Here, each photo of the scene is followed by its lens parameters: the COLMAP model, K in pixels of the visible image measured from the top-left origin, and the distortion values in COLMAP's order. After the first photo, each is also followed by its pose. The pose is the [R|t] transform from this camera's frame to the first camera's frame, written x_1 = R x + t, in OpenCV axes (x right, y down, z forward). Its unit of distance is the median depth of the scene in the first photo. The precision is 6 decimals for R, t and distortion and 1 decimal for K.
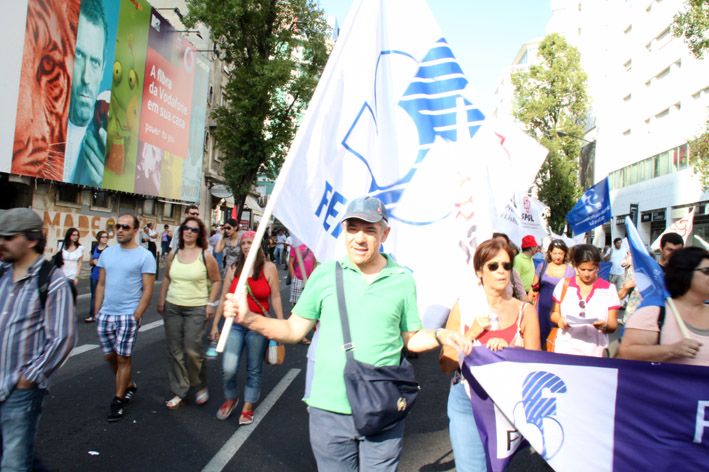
lens RADIAL K [[577.3, 0, 339.6], [0, 577.3, 234.4], [0, 0, 1]] dist [-0.178472, 0.106576]
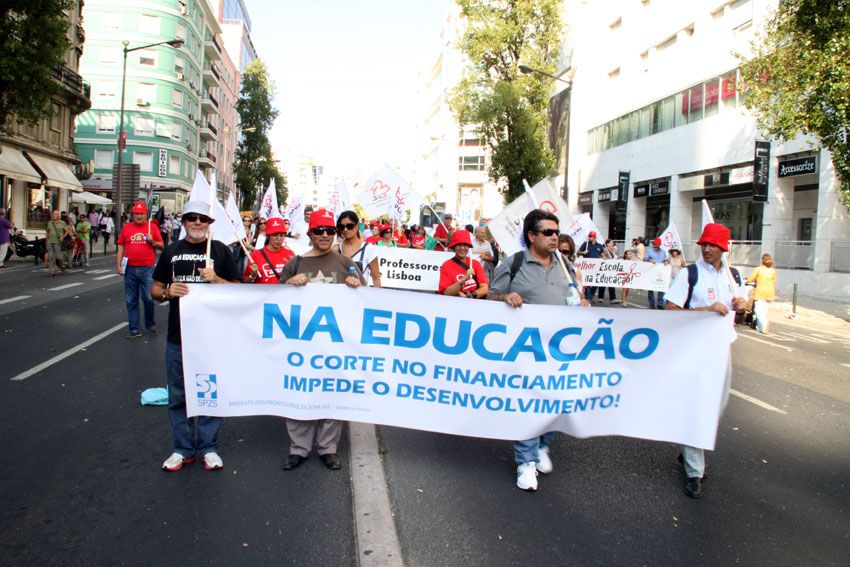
lens RADIAL K [[701.8, 0, 408.6], [0, 701.8, 282.1], [0, 0, 1]] dist [-0.165575, 0.109984]
pose [[0.976243, -0.028118, 0.214848, 0.089205], [0.008716, 0.995838, 0.090725, 0.004869], [-0.216505, -0.086697, 0.972424, 0.249065]]
